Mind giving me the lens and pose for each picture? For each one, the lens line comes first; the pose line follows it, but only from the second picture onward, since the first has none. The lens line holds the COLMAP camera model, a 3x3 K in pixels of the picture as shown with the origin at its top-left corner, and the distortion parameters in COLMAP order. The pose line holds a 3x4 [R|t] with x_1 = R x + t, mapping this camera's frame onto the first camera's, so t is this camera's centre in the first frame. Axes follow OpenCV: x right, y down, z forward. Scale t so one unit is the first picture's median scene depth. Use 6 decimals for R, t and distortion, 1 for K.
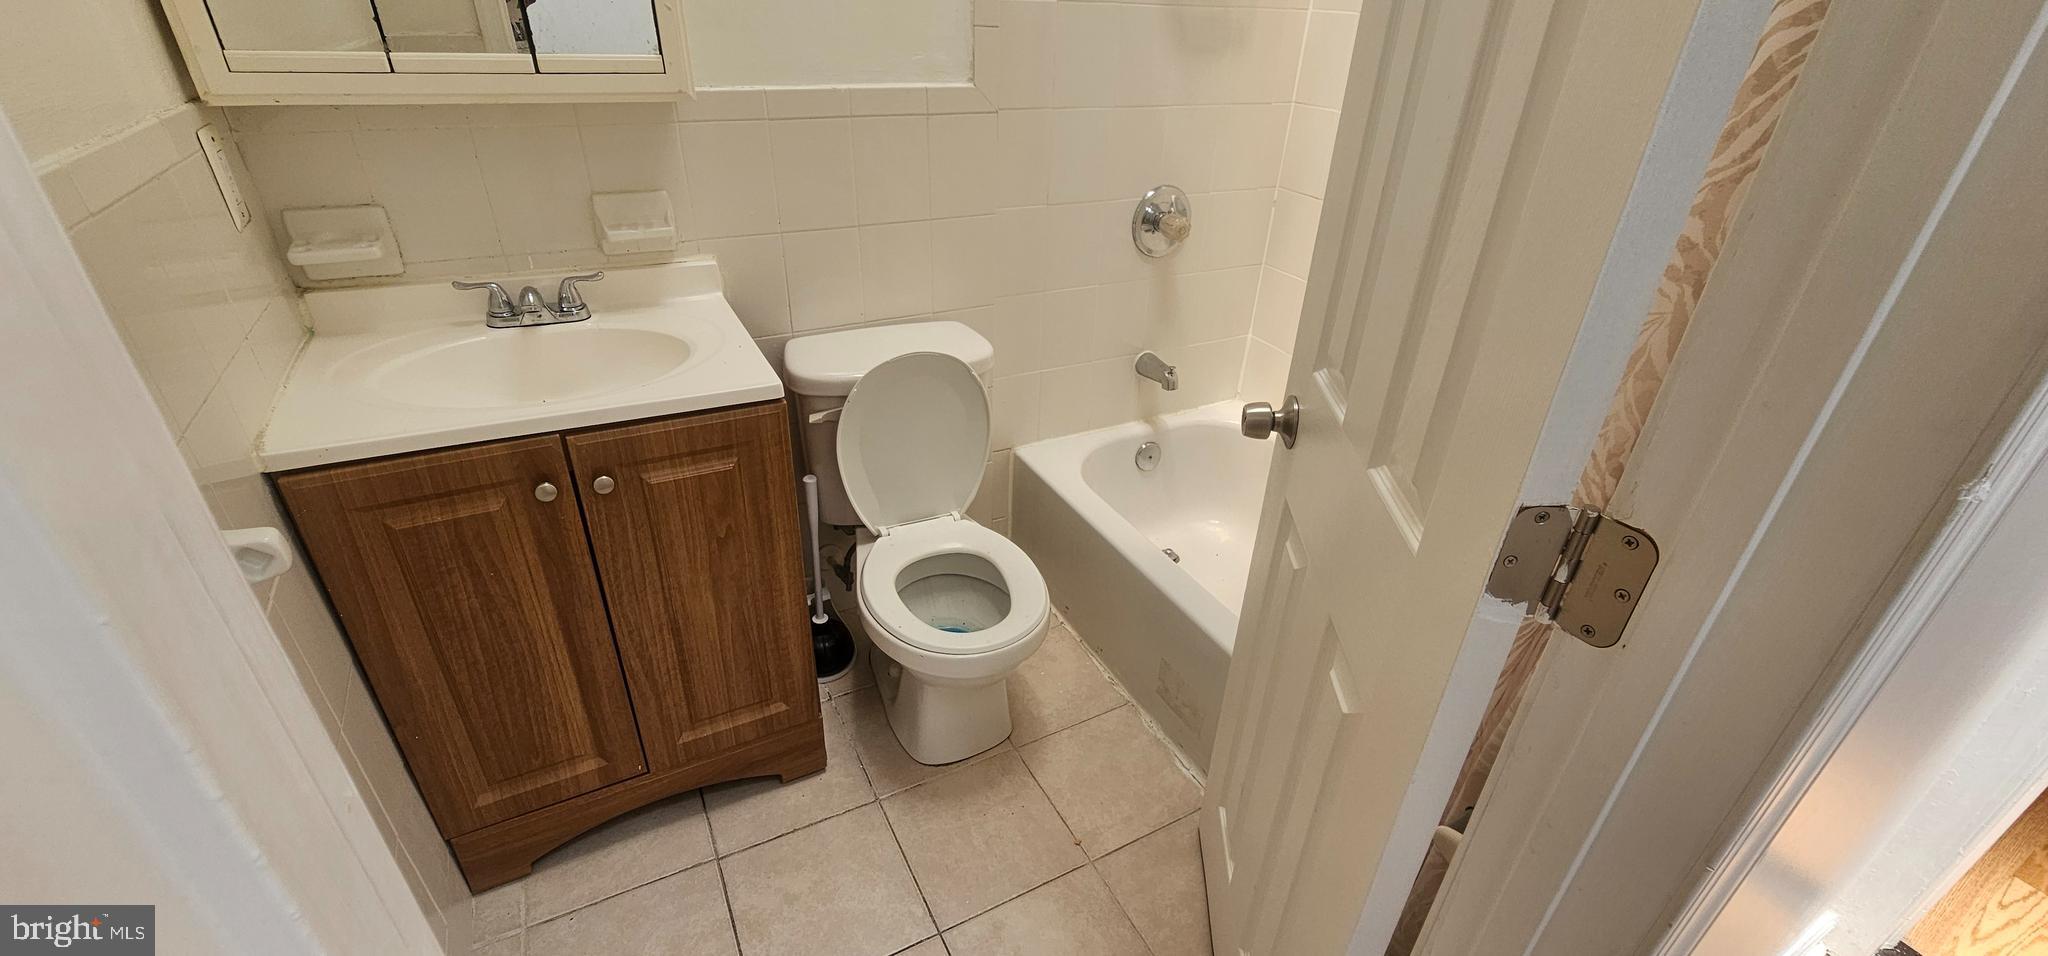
lens RADIAL K [[839.0, 0, 1027.1], [0, 839.0, 486.8], [0, 0, 1]] dist [-0.002476, 0.000282]
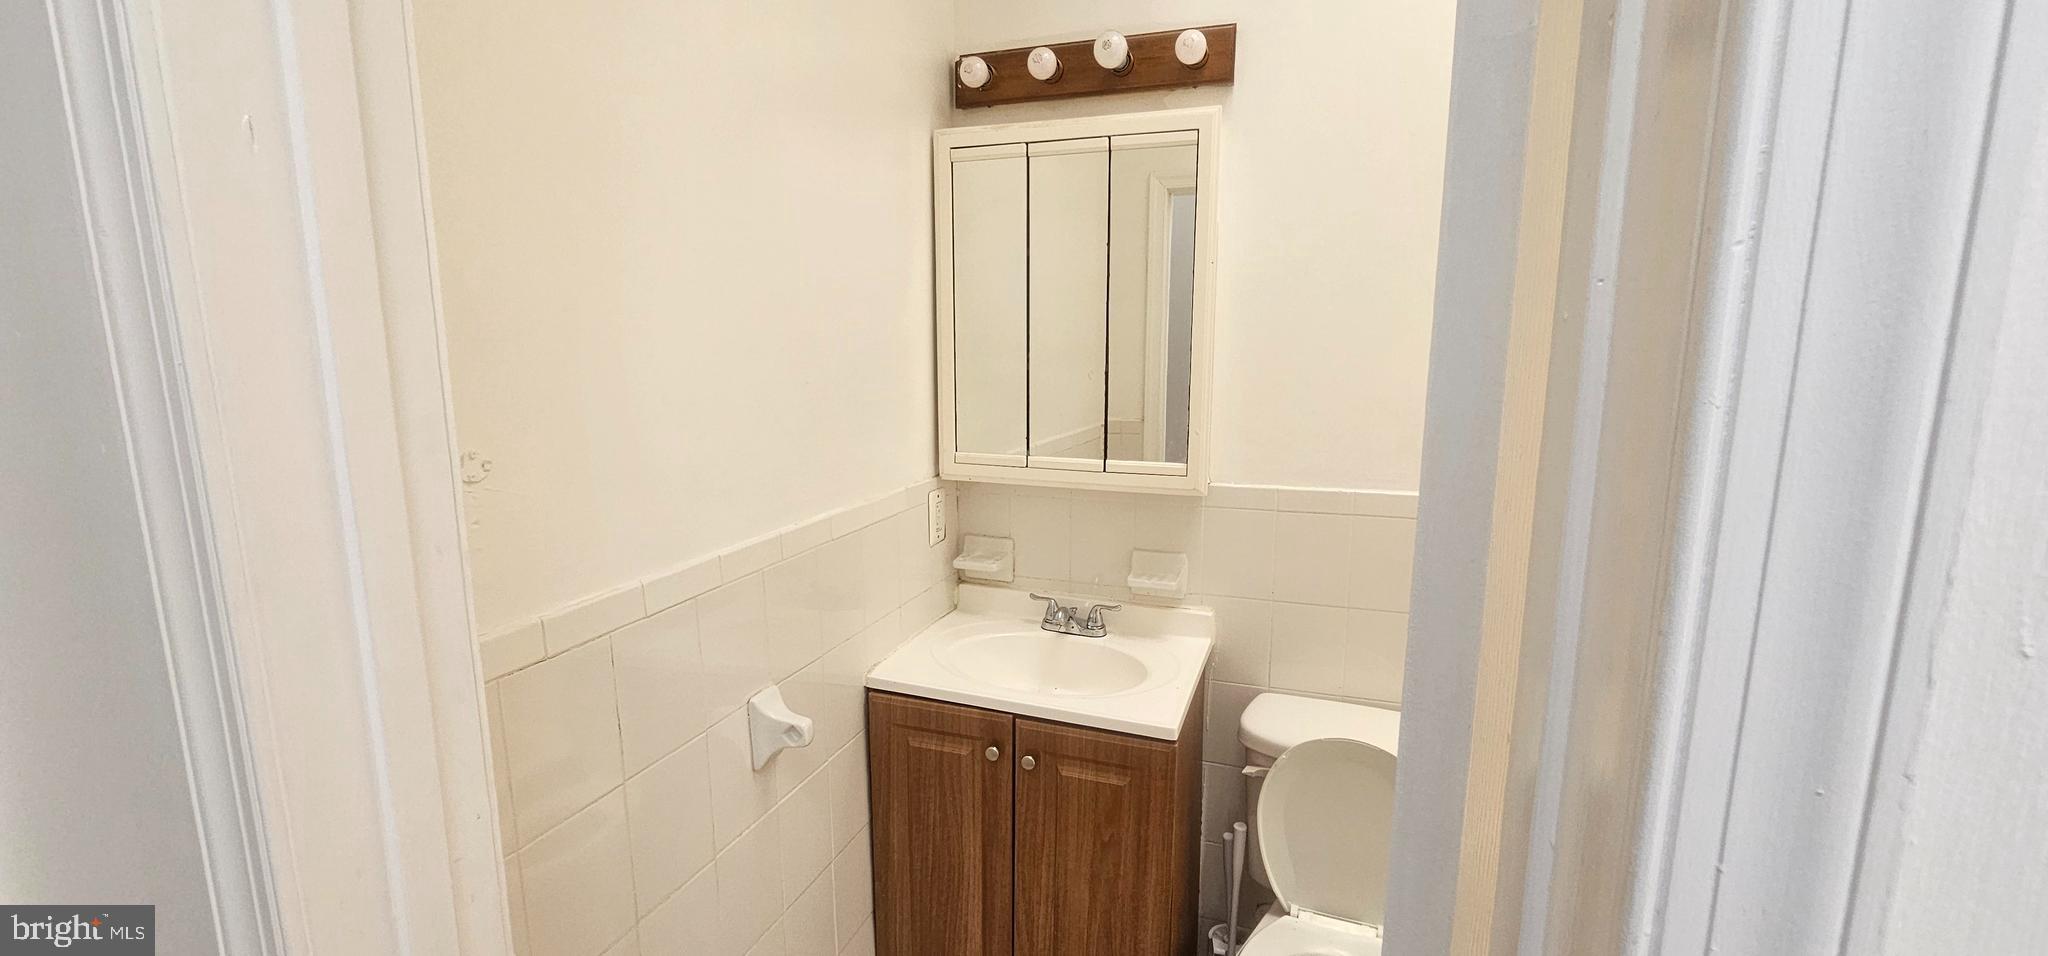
lens RADIAL K [[839.0, 0, 1038.6], [0, 839.0, 493.3], [0, 0, 1]] dist [-0.002476, 0.000282]
pose [[0.671601, 0.094024, -0.734923, 0.382700], [-0.350744, 0.914075, -0.203580, -0.111642], [0.652634, 0.394494, 0.646872, -0.004691]]
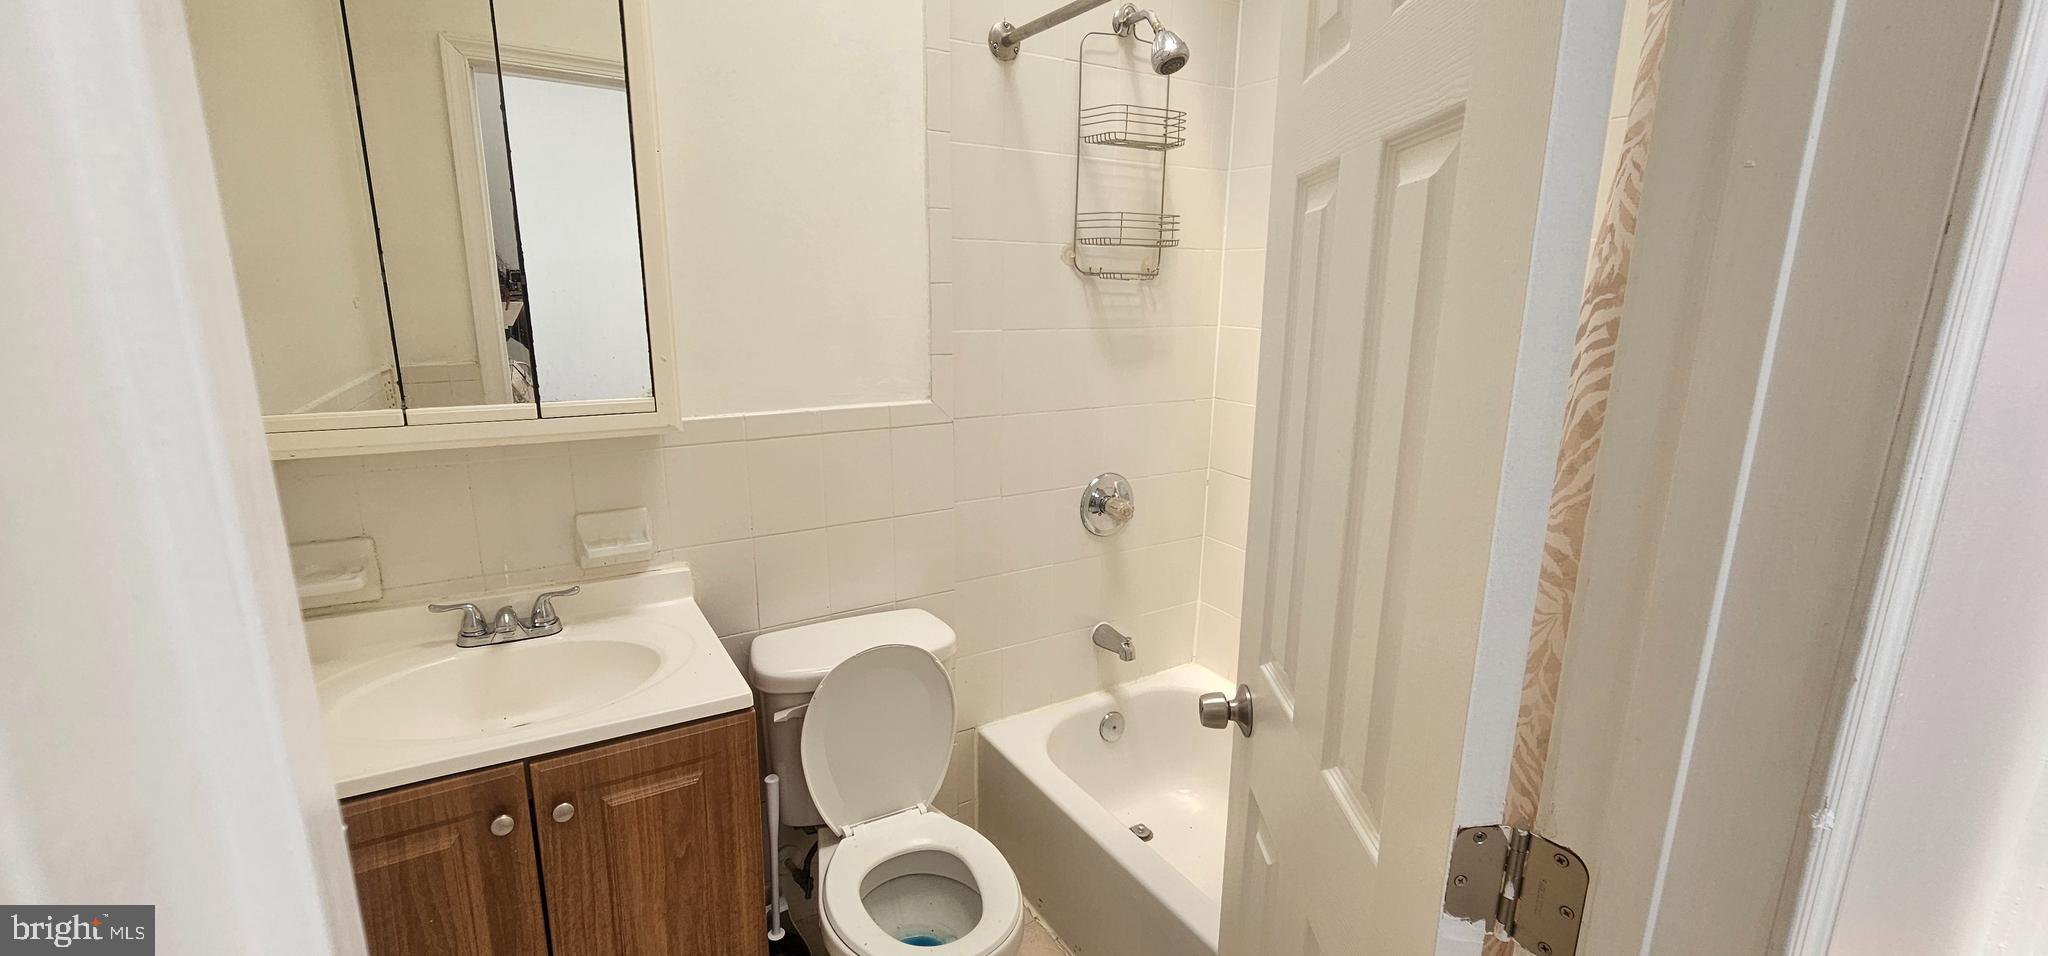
lens RADIAL K [[839.0, 0, 1028.3], [0, 839.0, 486.9], [0, 0, 1]] dist [-0.002476, 0.000282]
pose [[0.997543, -0.037423, 0.059221, -0.006943], [0.052875, 0.956753, -0.286057, -0.050439], [-0.045955, 0.288486, 0.956381, -0.060942]]
